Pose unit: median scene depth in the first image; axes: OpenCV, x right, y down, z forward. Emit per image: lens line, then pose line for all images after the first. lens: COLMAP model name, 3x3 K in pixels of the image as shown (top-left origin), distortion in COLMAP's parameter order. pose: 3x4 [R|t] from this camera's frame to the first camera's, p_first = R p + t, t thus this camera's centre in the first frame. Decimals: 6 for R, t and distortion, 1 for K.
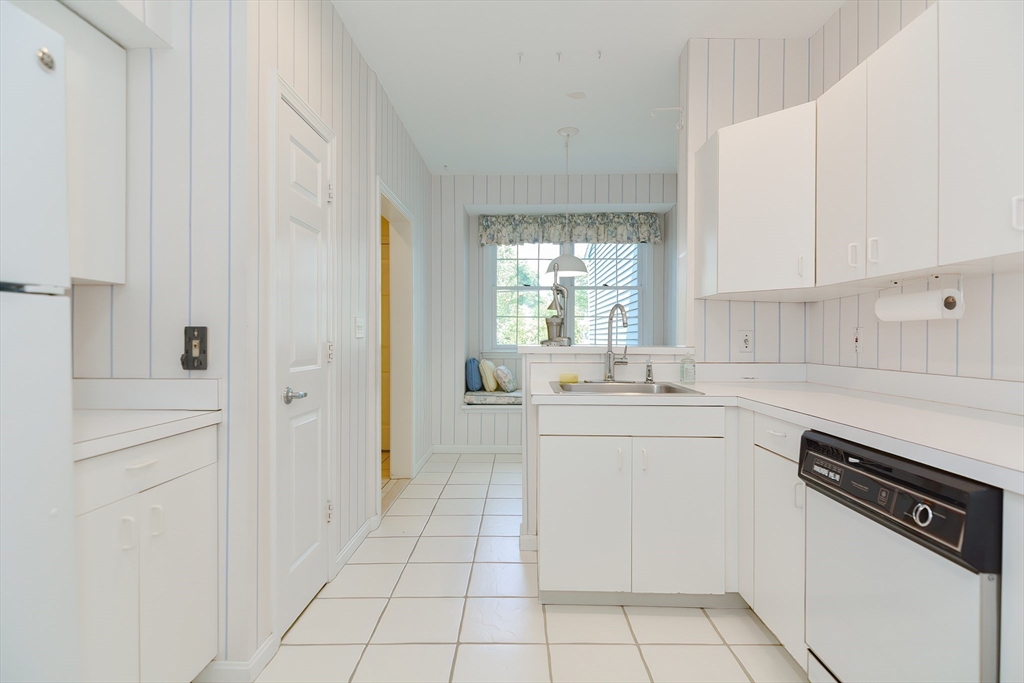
lens RADIAL K [[501.8, 0, 518.8], [0, 501.8, 340.3], [0, 0, 1]] dist [-0.001141, -0.001732]
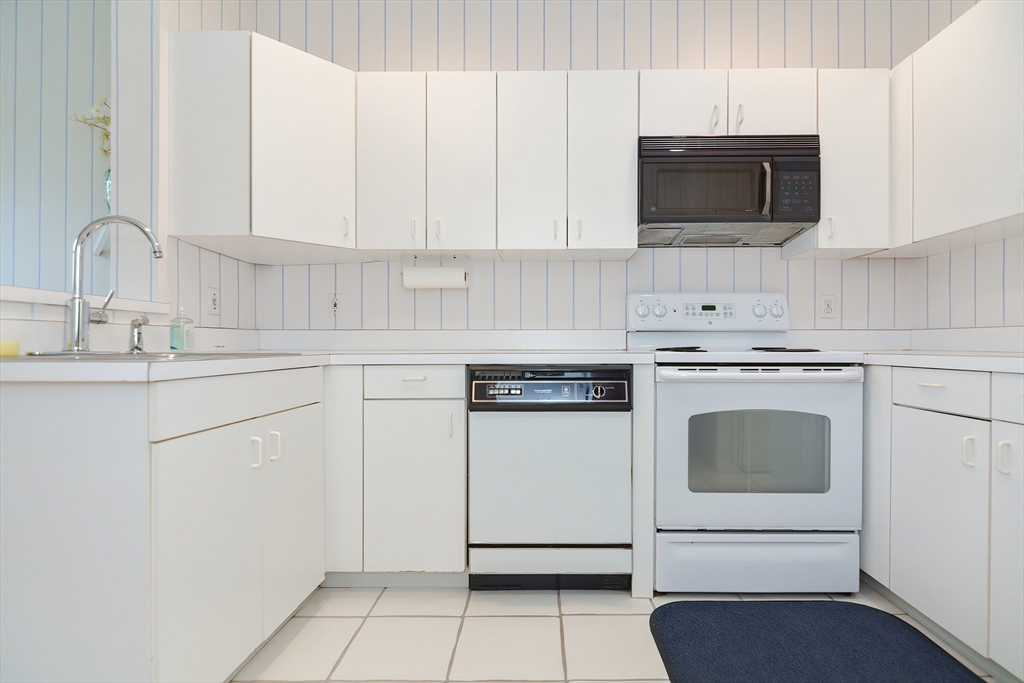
lens RADIAL K [[501.8, 0, 513.9], [0, 501.8, 344.9], [0, 0, 1]] dist [-0.001141, -0.001732]
pose [[-0.001065, -0.008127, 0.999966, -0.489009], [0.005901, 0.999950, 0.008133, 0.093121], [-0.999982, 0.005909, -0.001017, 0.694815]]
